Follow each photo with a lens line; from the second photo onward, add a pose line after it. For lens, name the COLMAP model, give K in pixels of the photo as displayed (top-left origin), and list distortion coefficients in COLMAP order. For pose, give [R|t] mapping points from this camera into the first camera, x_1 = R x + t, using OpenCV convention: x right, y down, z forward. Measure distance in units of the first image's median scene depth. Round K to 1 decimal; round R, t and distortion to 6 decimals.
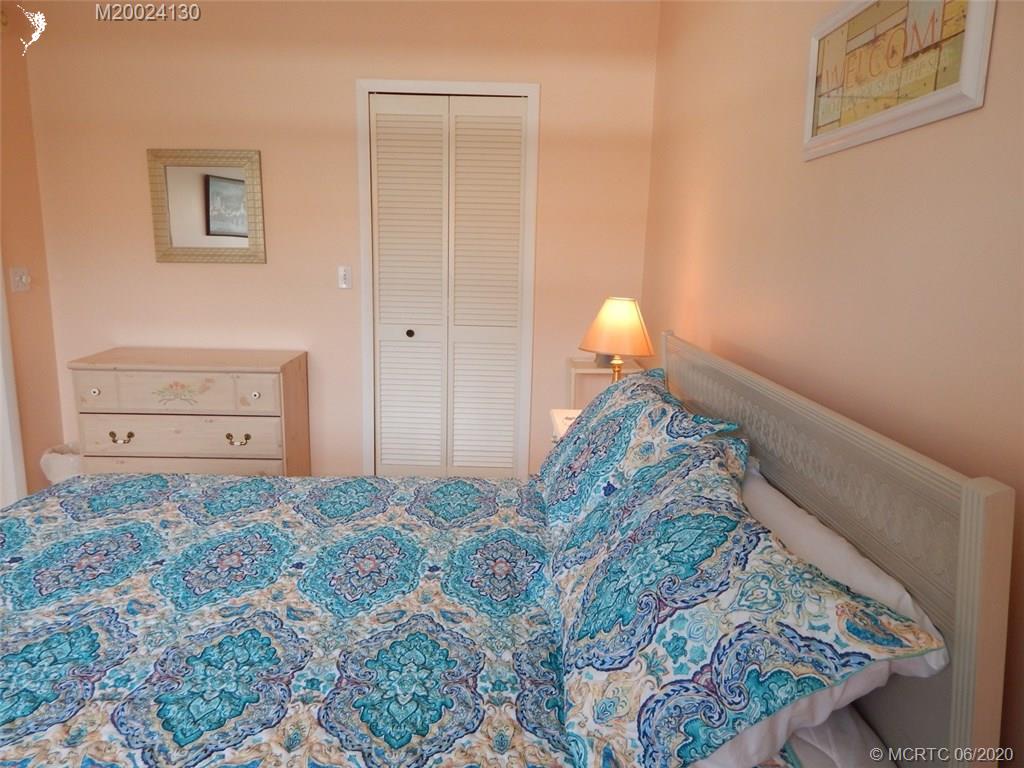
lens RADIAL K [[687.9, 0, 512.6], [0, 687.9, 384.7], [0, 0, 1]] dist [0.025754, -0.015373]
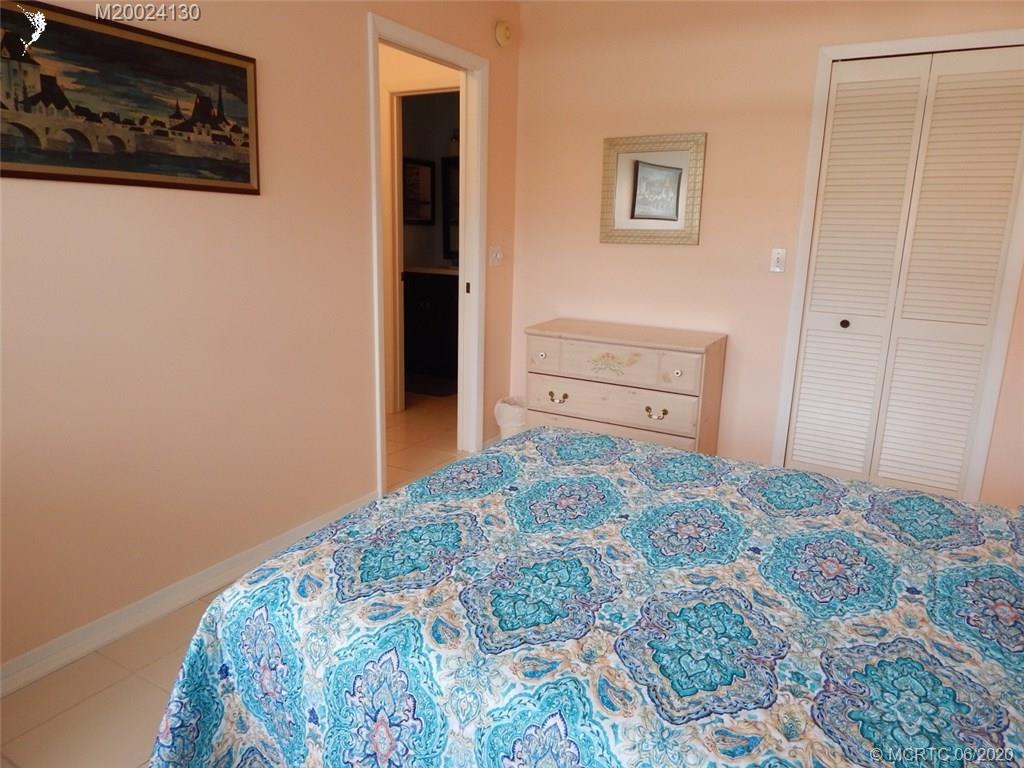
lens RADIAL K [[687.9, 0, 511.2], [0, 687.9, 385.2], [0, 0, 1]] dist [0.025754, -0.015373]
pose [[0.859592, 0.117529, -0.497280, -0.127162], [-0.106183, 0.993030, 0.051150, 0.012367], [0.499826, 0.008834, 0.866081, -0.027137]]
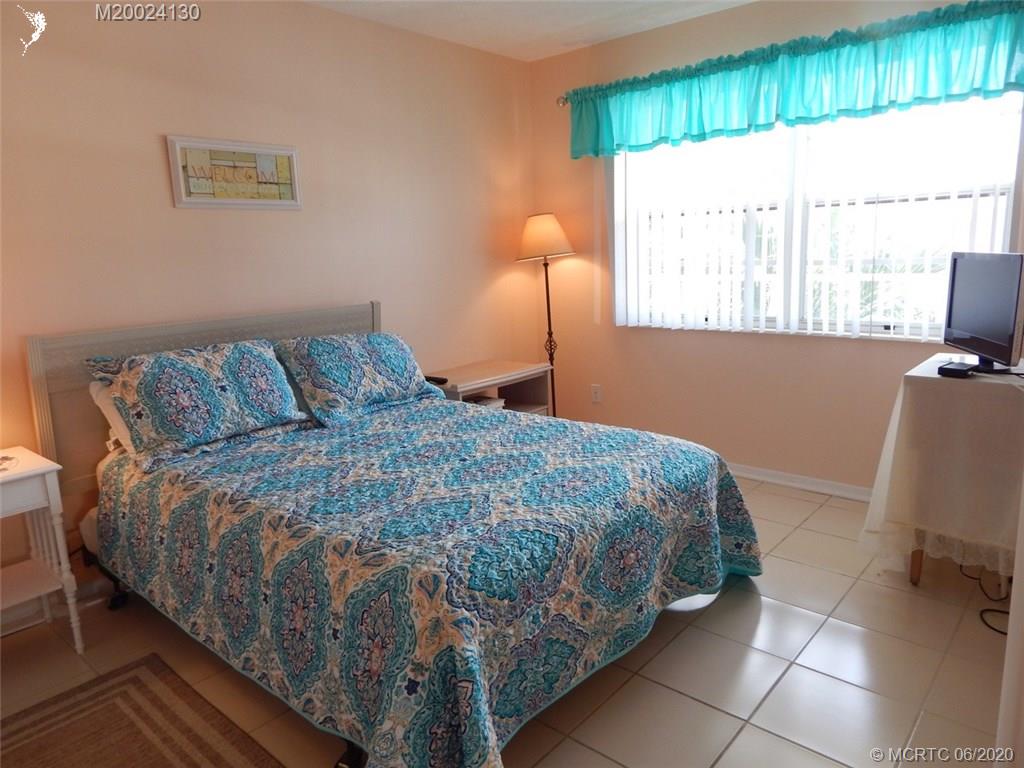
lens RADIAL K [[687.9, 0, 511.9], [0, 687.9, 376.3], [0, 0, 1]] dist [0.025754, -0.015373]
pose [[-0.748656, -0.118650, 0.652255, -1.336675], [0.142938, 0.931826, 0.333570, -0.347491], [-0.647366, 0.342961, -0.680657, 1.629728]]
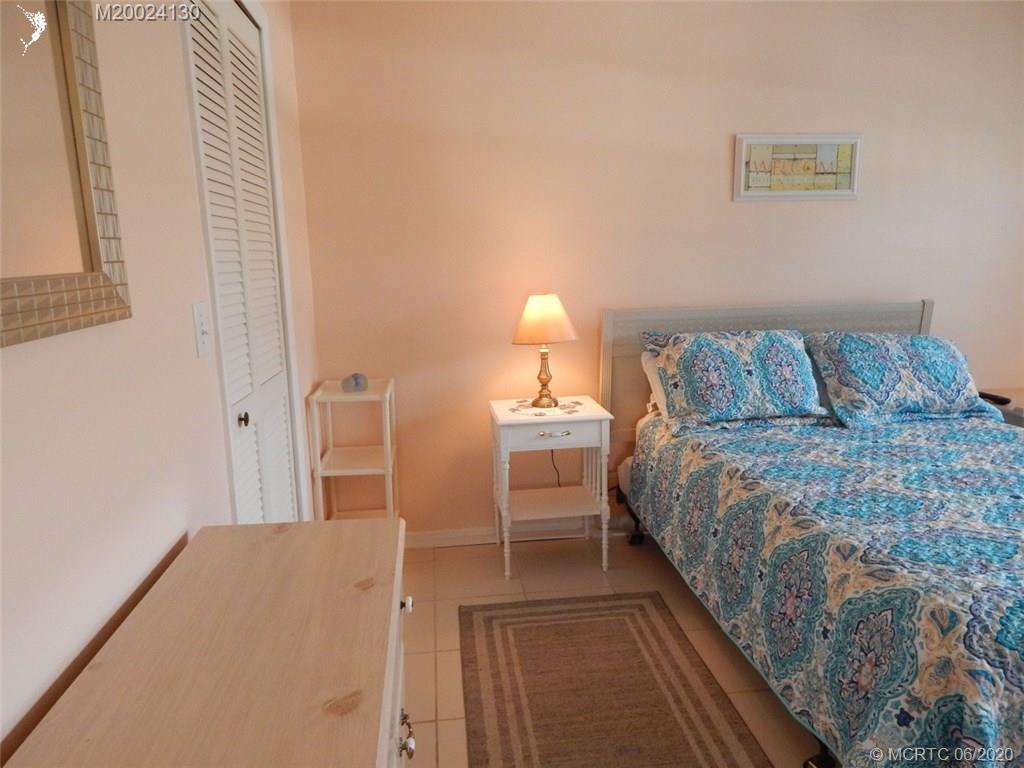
lens RADIAL K [[687.9, 0, 519.3], [0, 687.9, 376.6], [0, 0, 1]] dist [0.025754, -0.015373]
pose [[-0.118409, -0.198490, 0.972924, -1.369329], [0.199994, 0.954970, 0.219167, -0.355278], [-0.972616, 0.220530, -0.073380, 1.655129]]
